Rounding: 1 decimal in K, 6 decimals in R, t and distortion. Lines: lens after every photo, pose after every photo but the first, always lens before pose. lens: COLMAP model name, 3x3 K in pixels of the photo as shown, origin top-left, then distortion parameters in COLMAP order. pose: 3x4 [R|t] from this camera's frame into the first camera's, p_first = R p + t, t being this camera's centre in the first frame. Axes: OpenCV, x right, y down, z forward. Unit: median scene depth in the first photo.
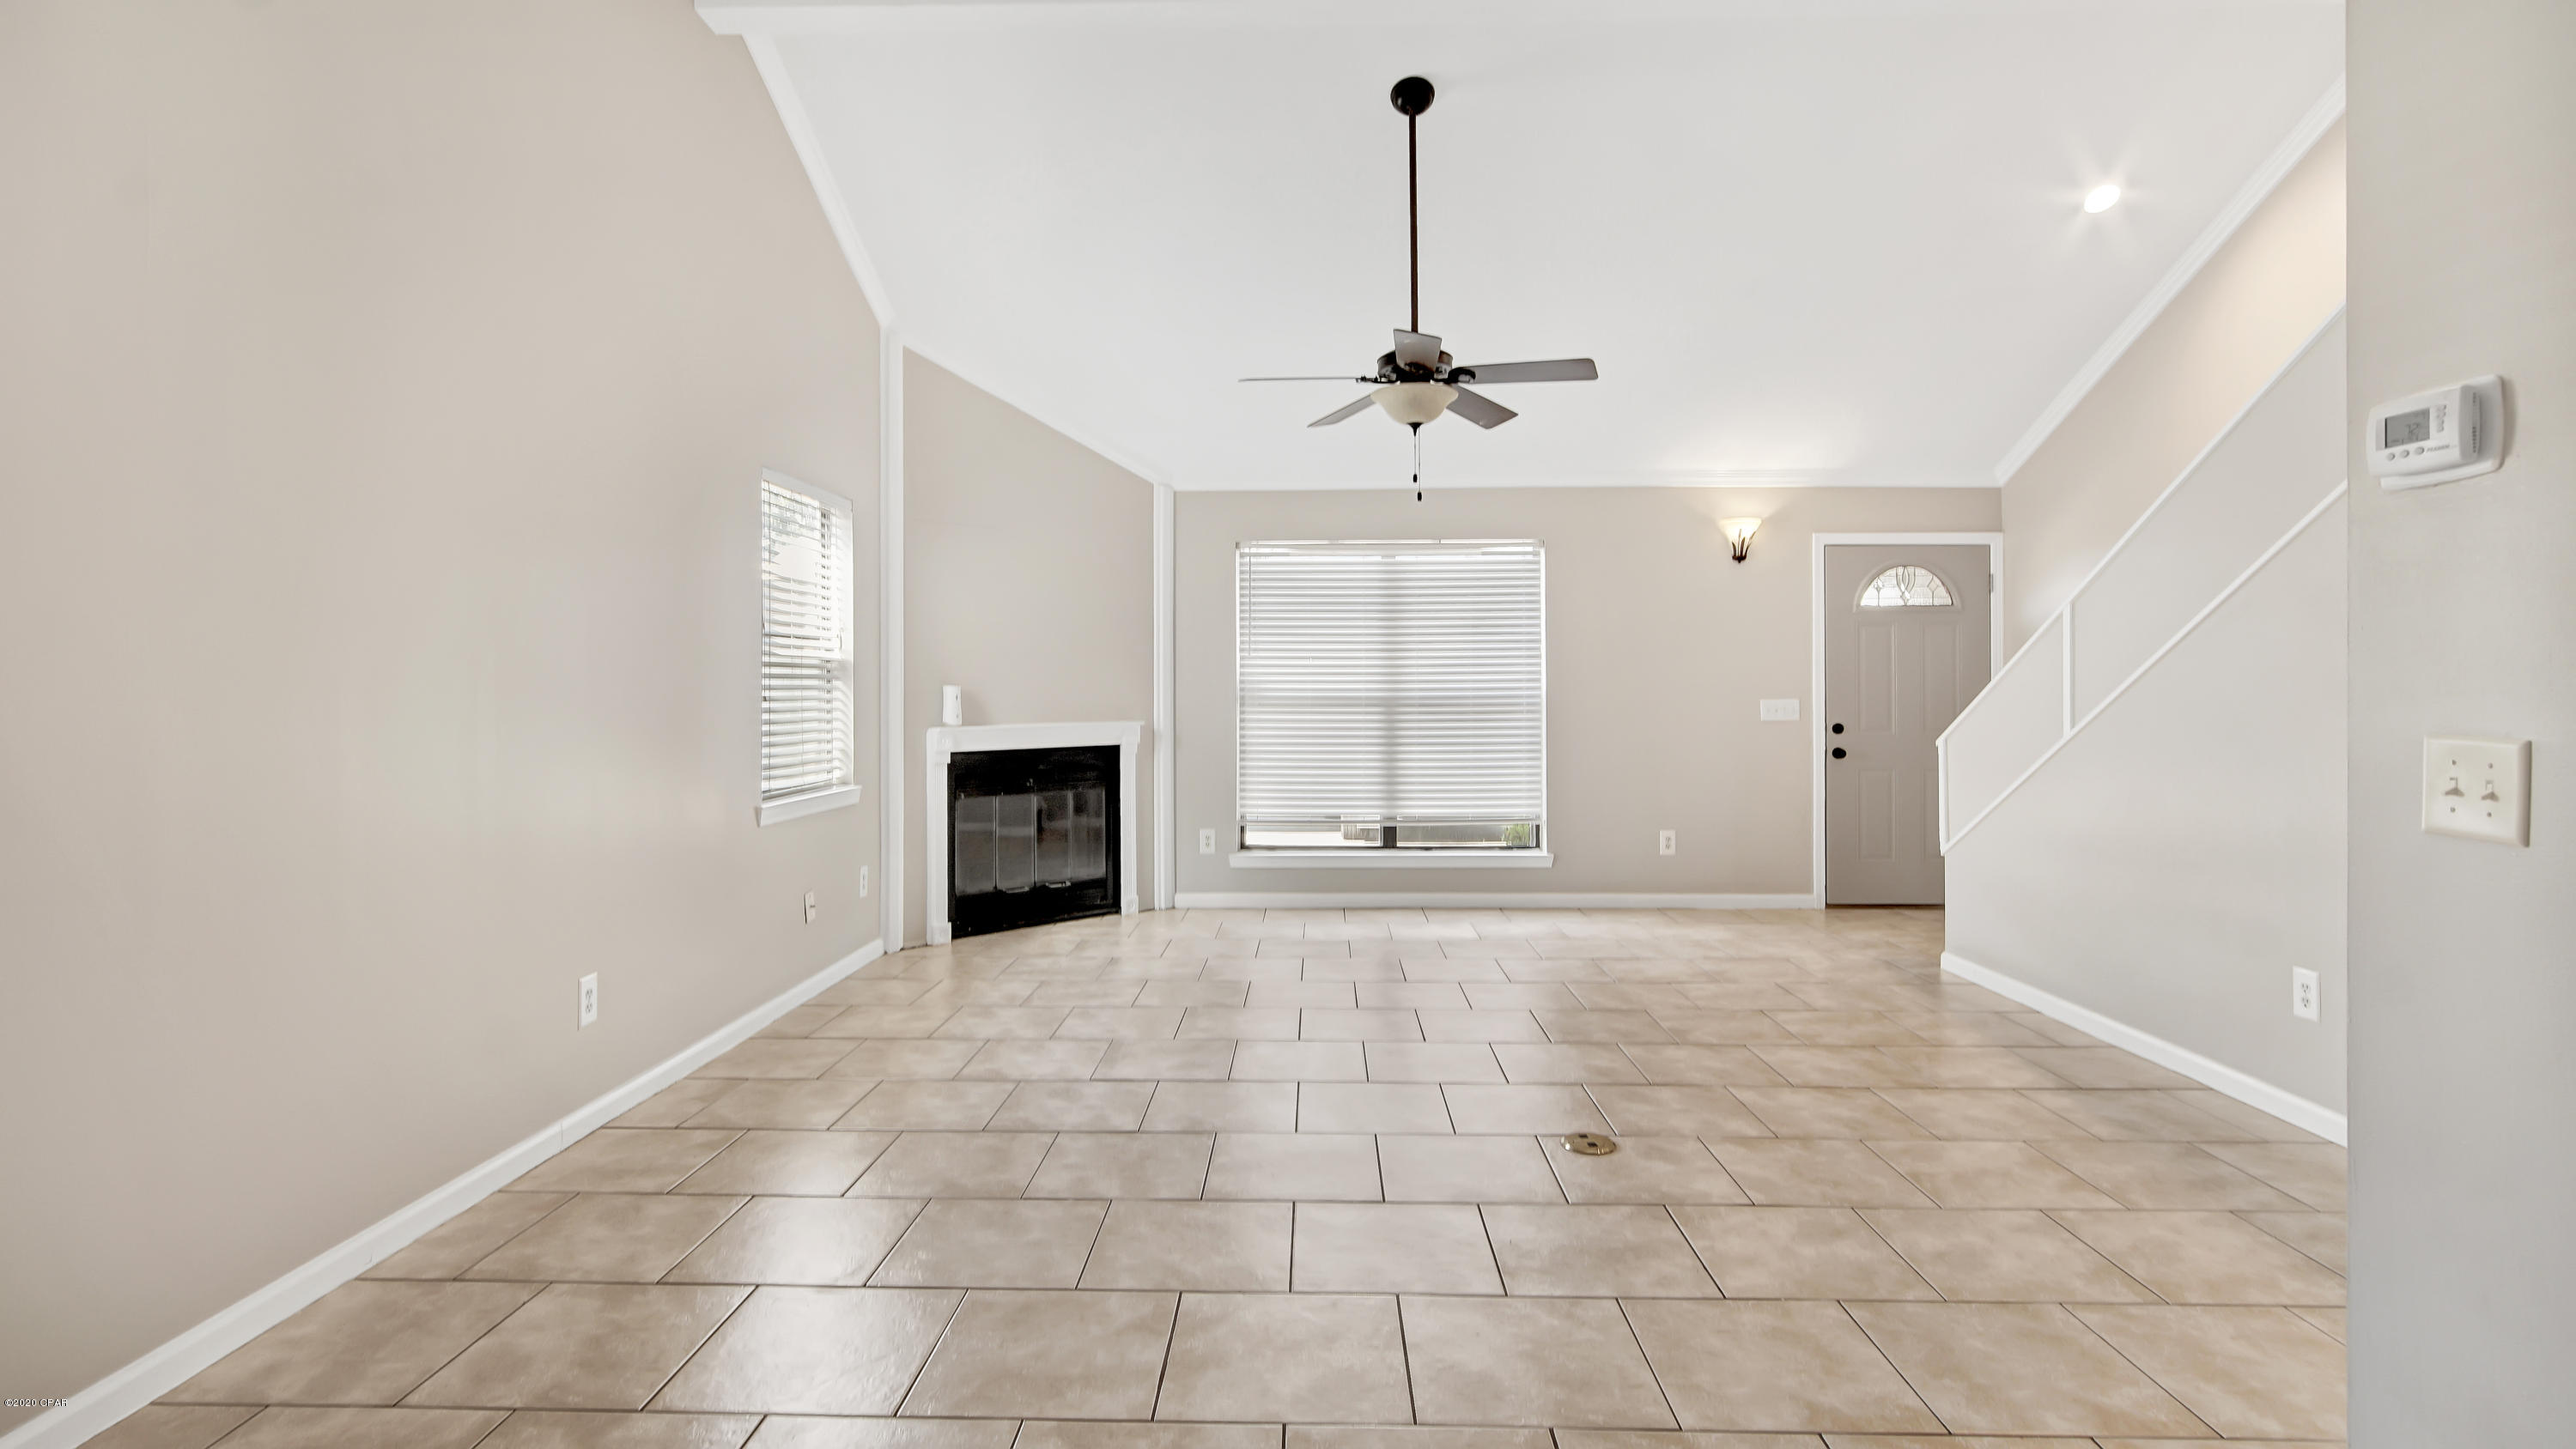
lens RADIAL K [[1207.3, 0, 1285.4], [0, 1207.3, 713.4], [0, 0, 1]] dist [-0.010543, 0.002457]
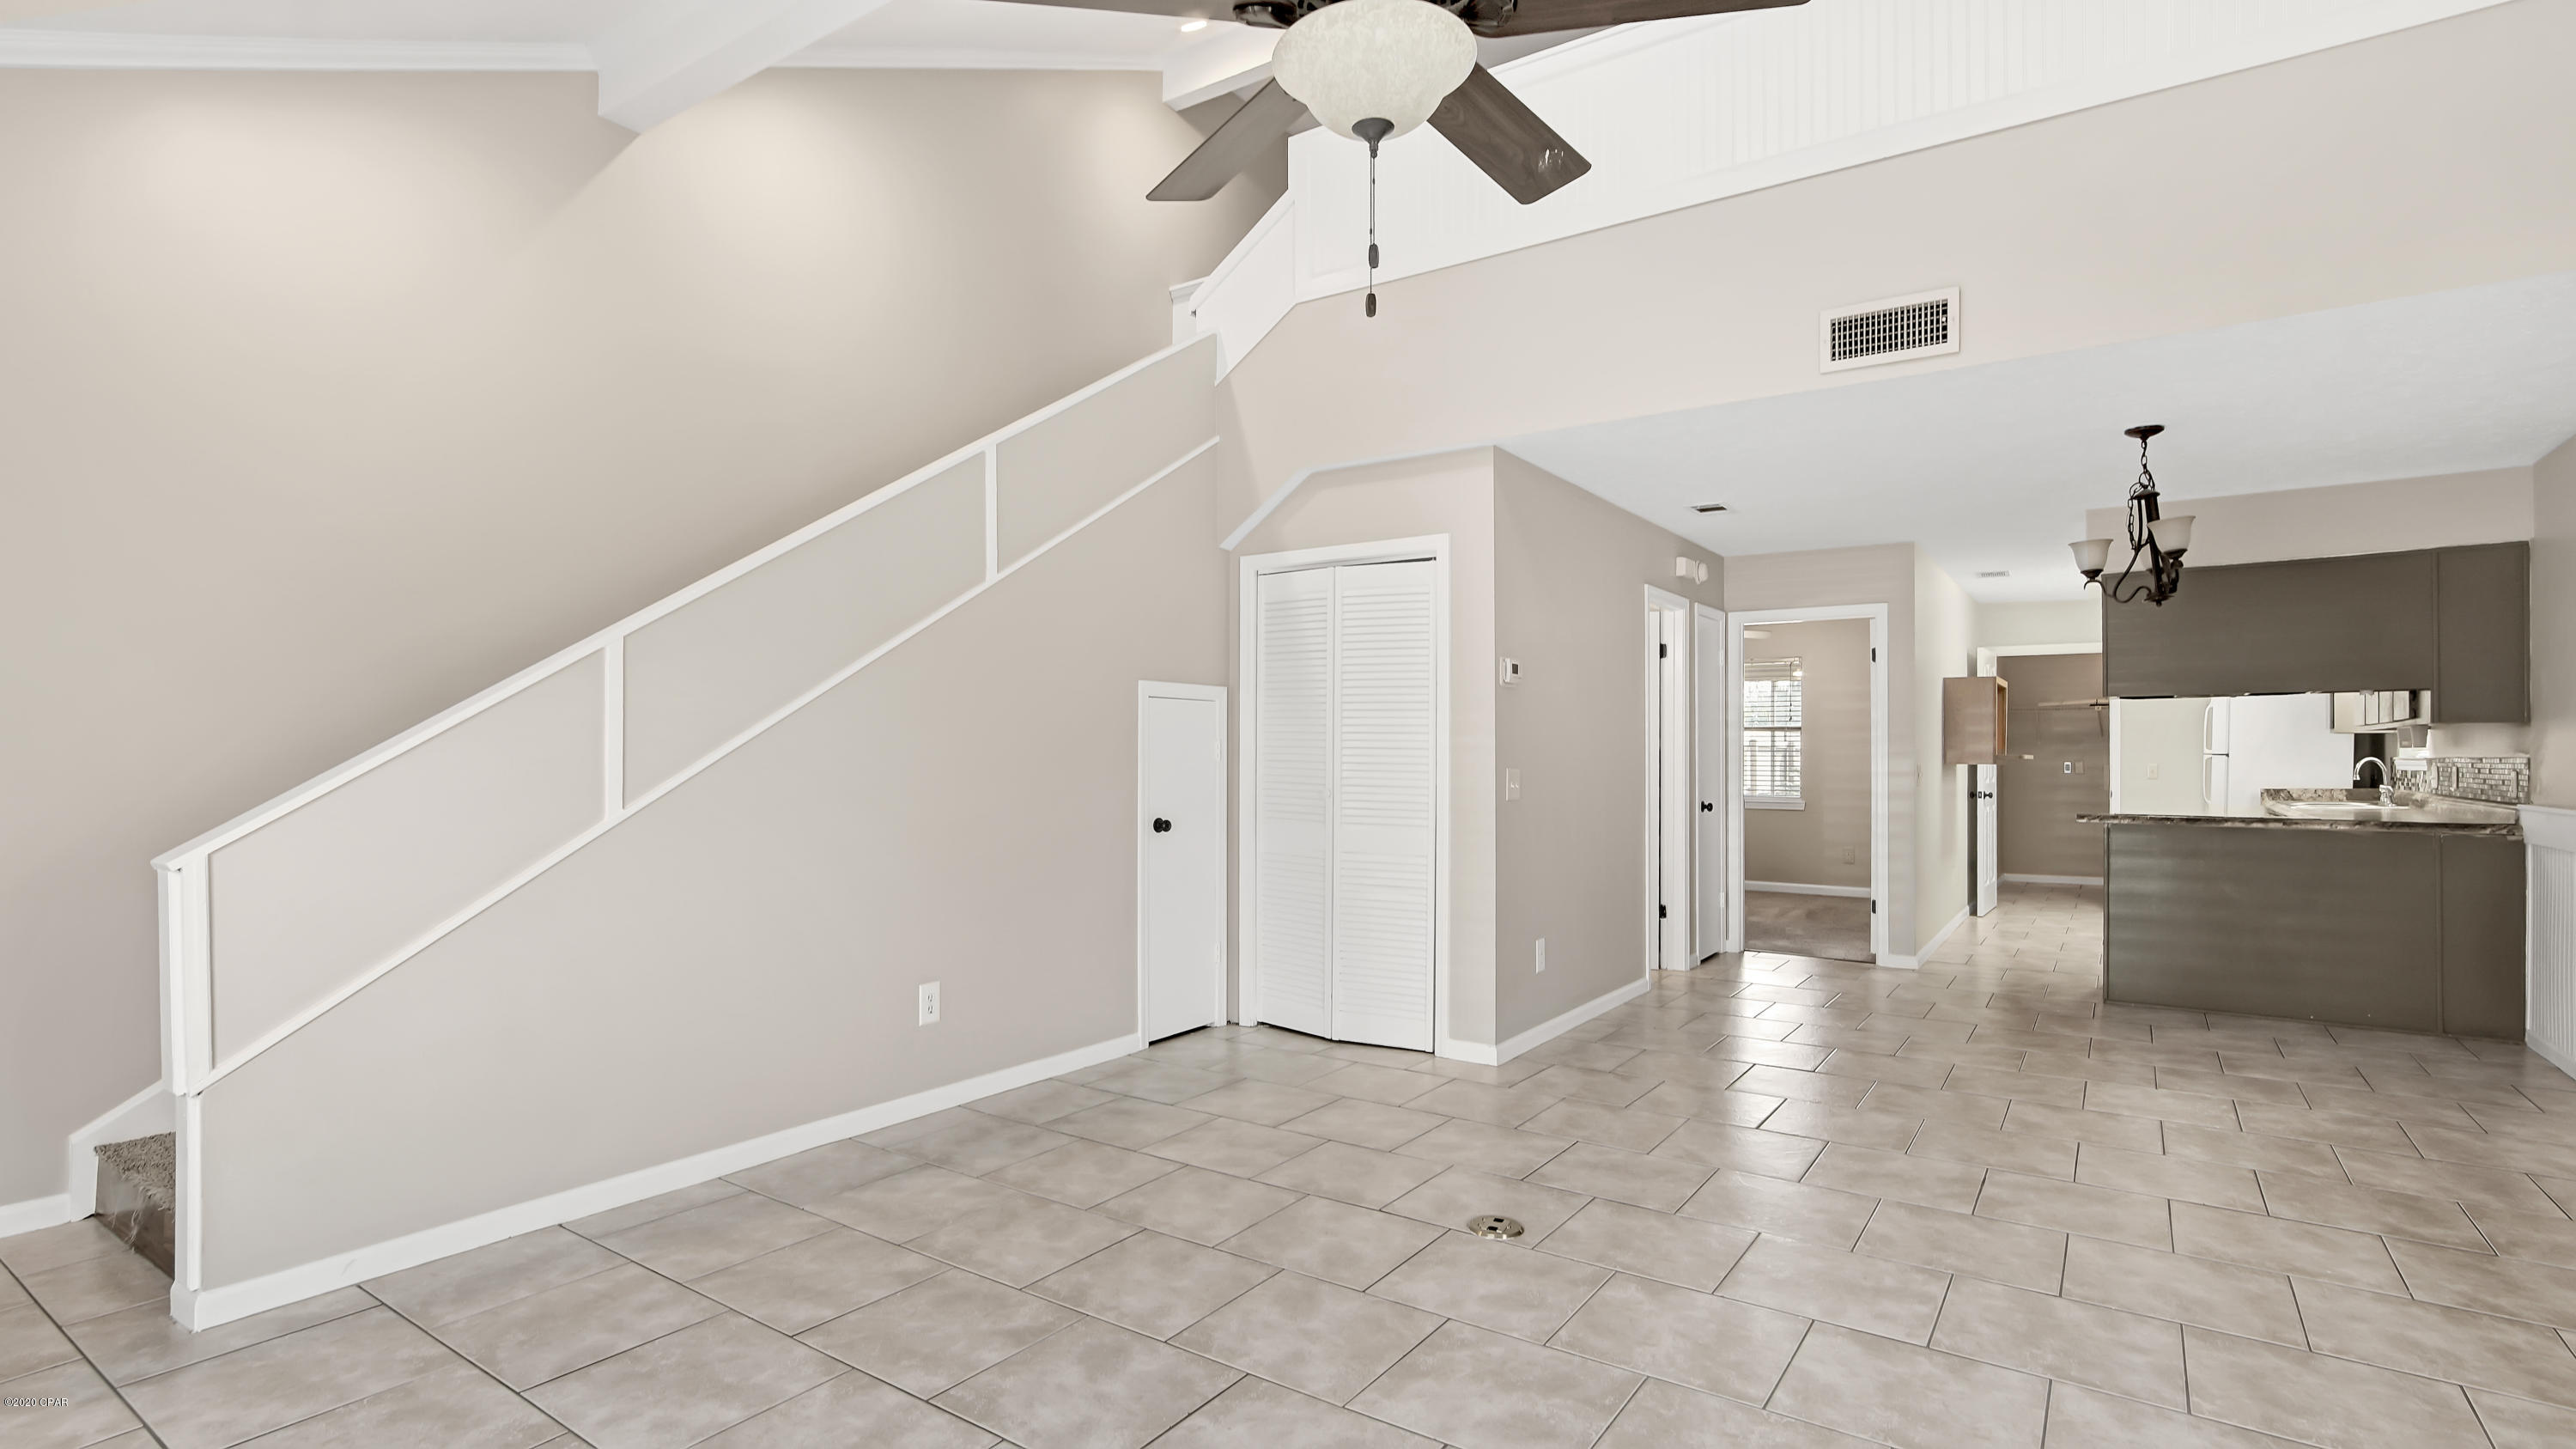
lens RADIAL K [[1207.6, 0, 1284.8], [0, 1207.6, 750.5], [0, 0, 1]] dist [-0.010543, 0.002457]
pose [[-0.833230, 0.003349, 0.552916, -0.111070], [0.010012, 0.999909, 0.009032, -0.027006], [-0.552836, 0.013062, -0.833188, 1.474105]]
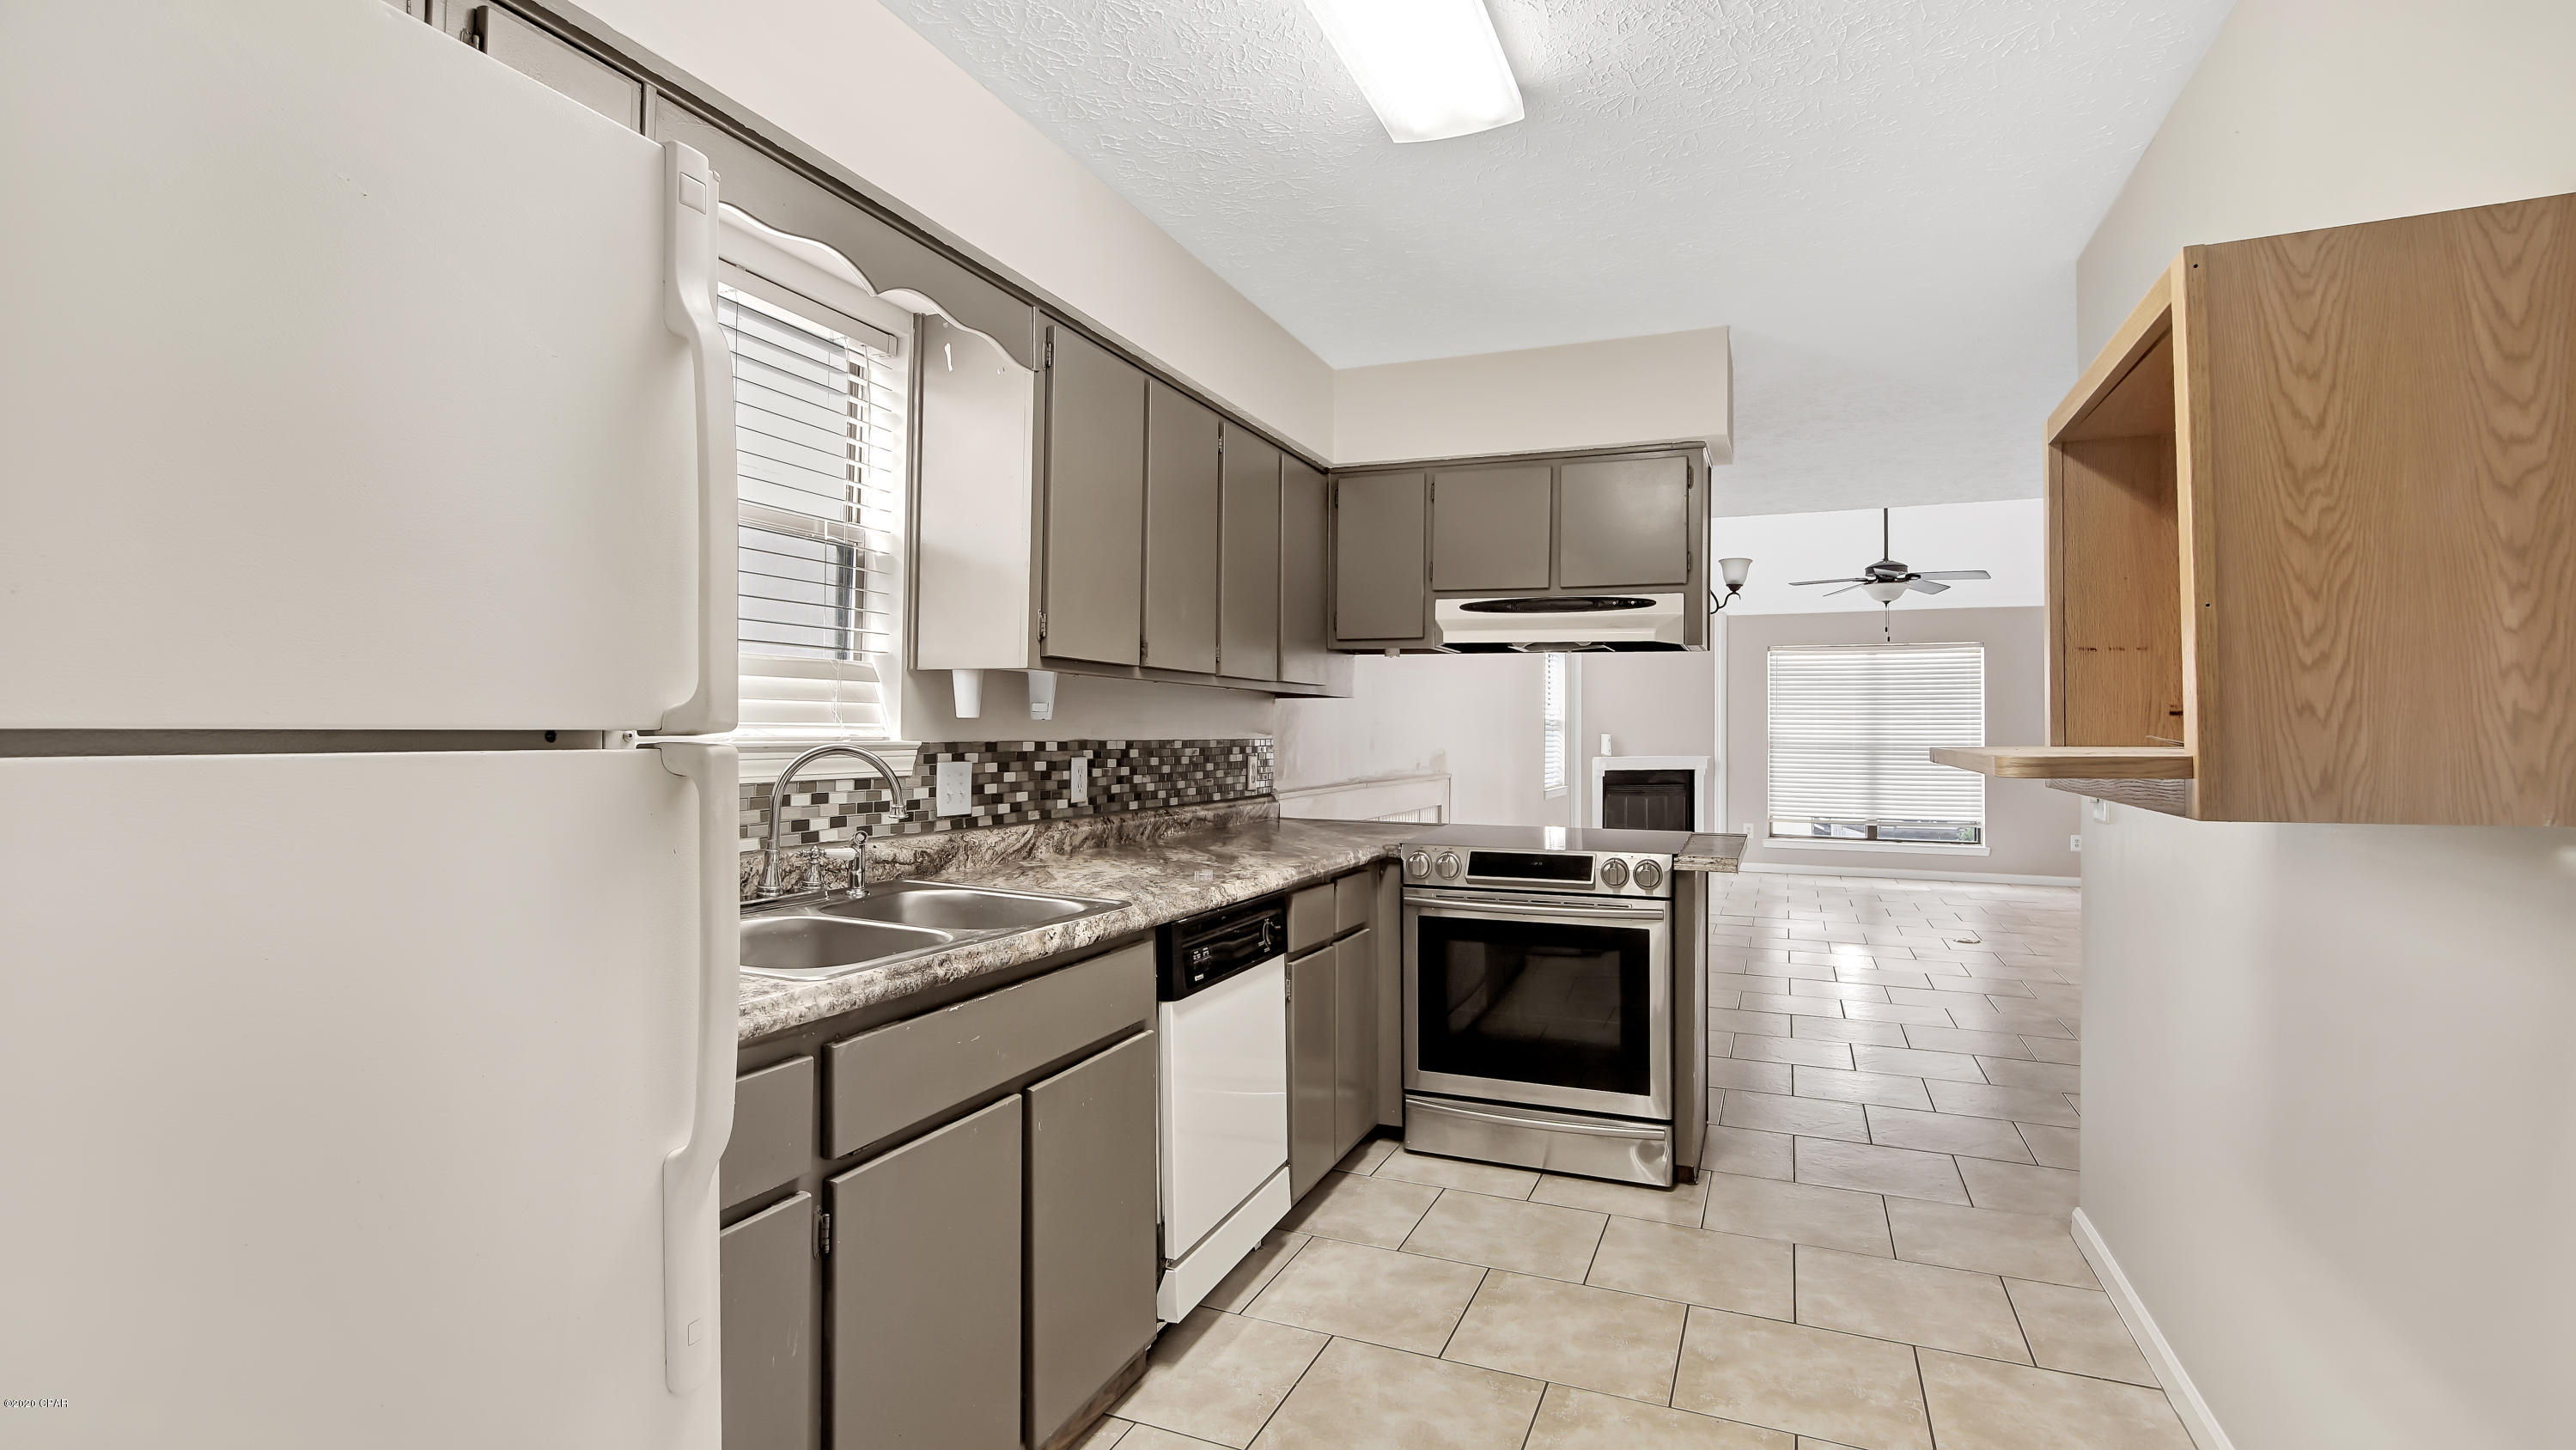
lens RADIAL K [[1207.5, 0, 1272.5], [0, 1207.5, 707.6], [0, 0, 1]] dist [-0.010543, 0.002457]
pose [[0.928729, 0.004038, -0.370738, -0.096321], [-0.018322, 0.999219, -0.035017, 0.013861], [0.370307, 0.039314, 0.928077, -1.237081]]
